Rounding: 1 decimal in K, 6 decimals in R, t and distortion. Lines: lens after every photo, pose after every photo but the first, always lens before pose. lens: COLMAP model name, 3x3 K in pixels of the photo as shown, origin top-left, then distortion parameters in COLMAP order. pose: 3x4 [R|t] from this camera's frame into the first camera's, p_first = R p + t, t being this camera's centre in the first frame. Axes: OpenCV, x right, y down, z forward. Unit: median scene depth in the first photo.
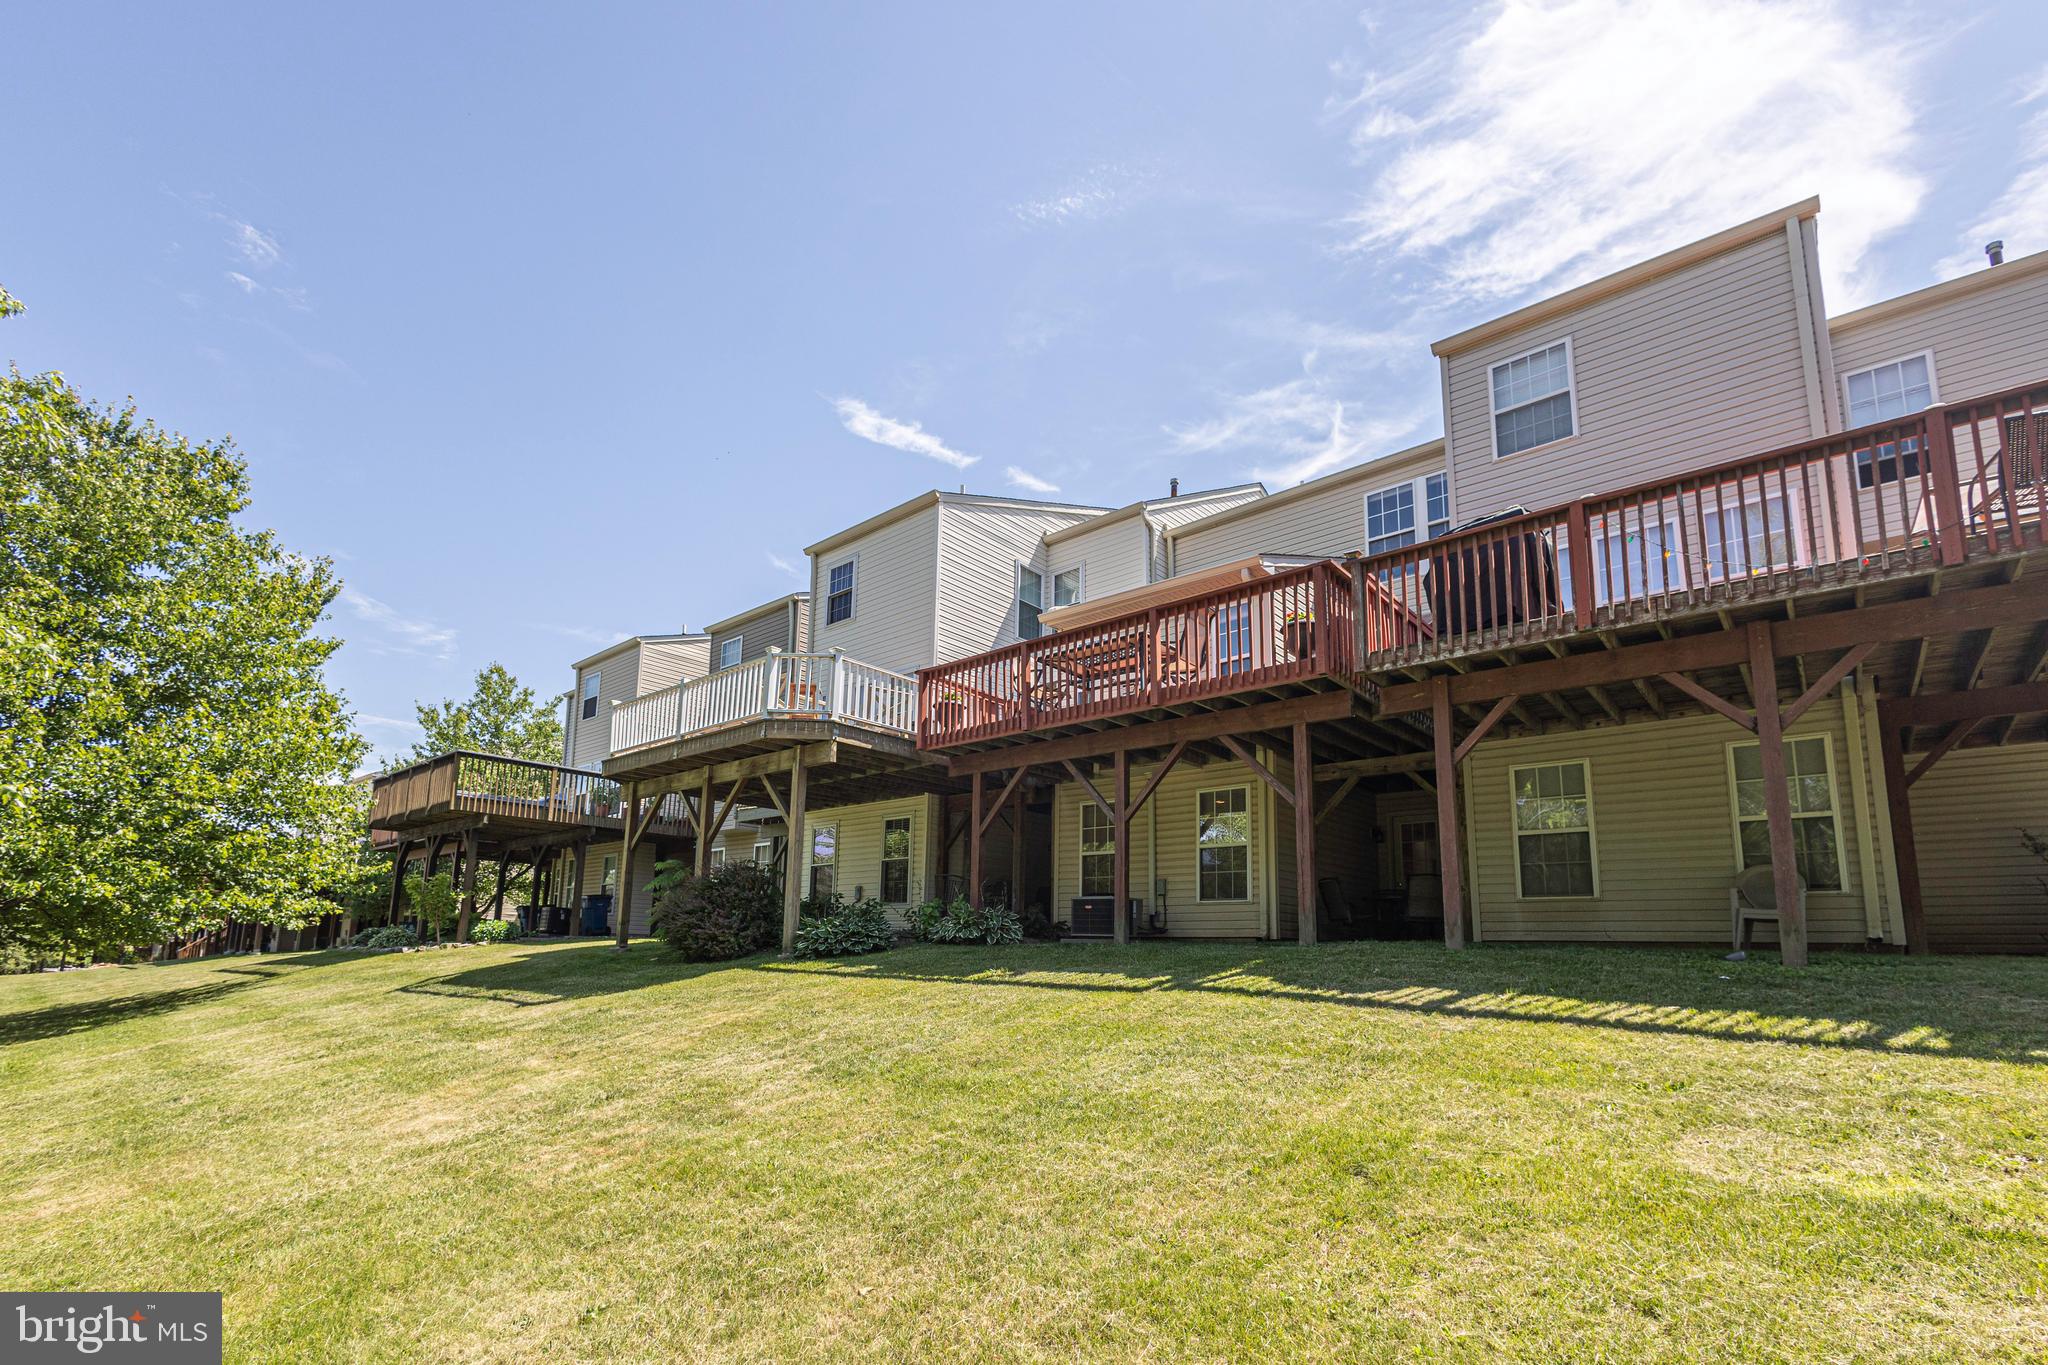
lens RADIAL K [[902.6, 0, 1024.0], [0, 902.6, 682.5], [0, 0, 1]] dist [0.000260, -0.000296]
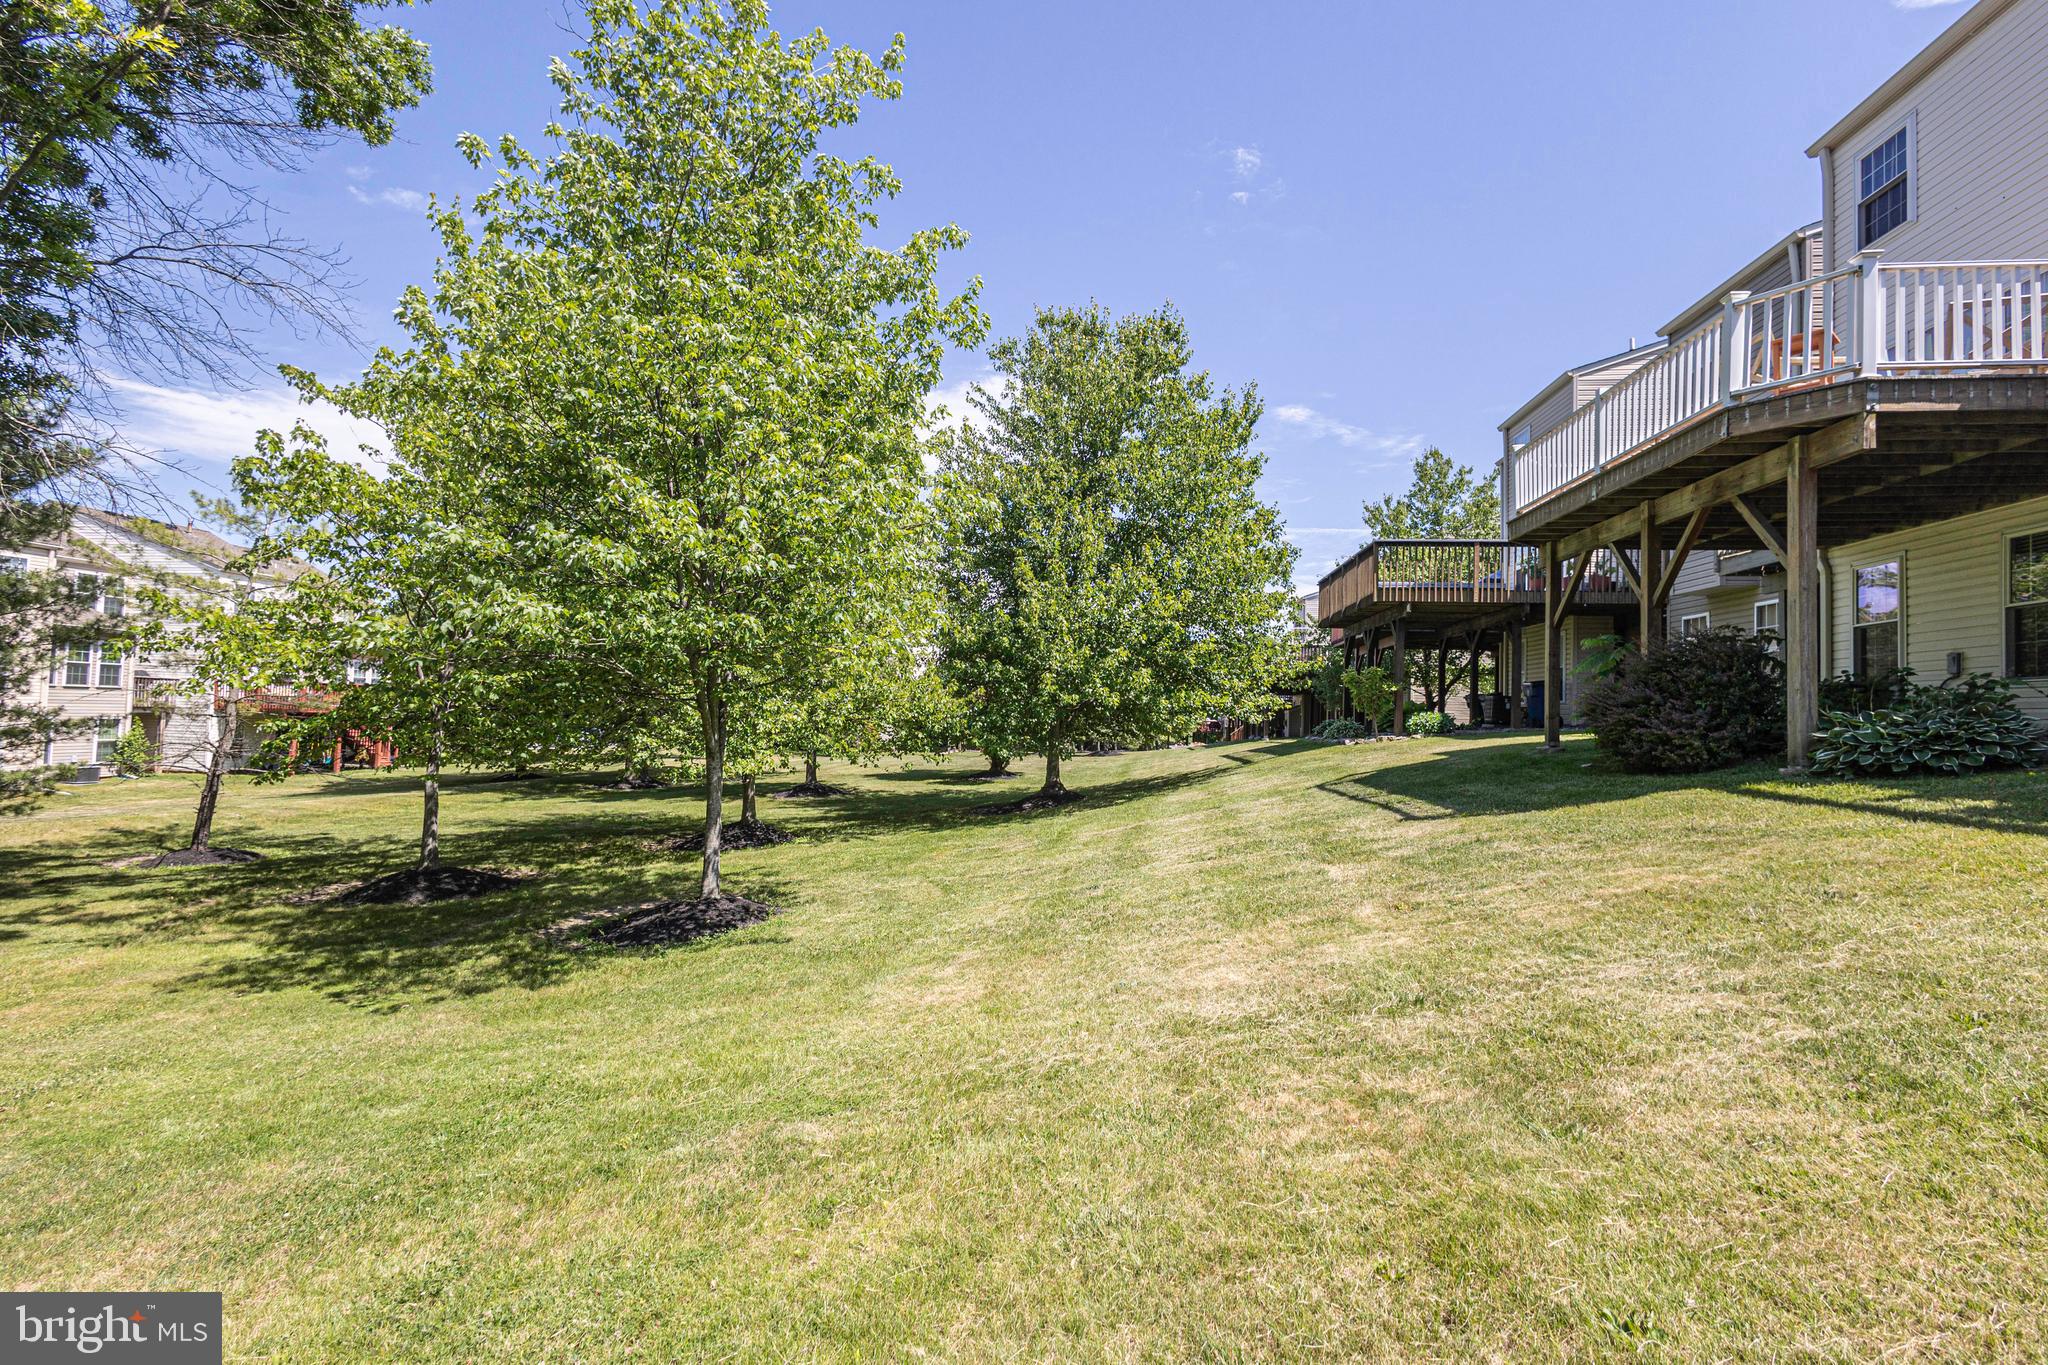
lens RADIAL K [[958.4, 0, 1026.0], [0, 958.4, 715.1], [0, 0, 1]] dist [0.002129, -0.001029]
pose [[0.577081, -0.009952, -0.816626, -0.020987], [0.226433, 0.962674, 0.148281, 0.035428], [0.784669, -0.270482, 0.557794, 0.170133]]
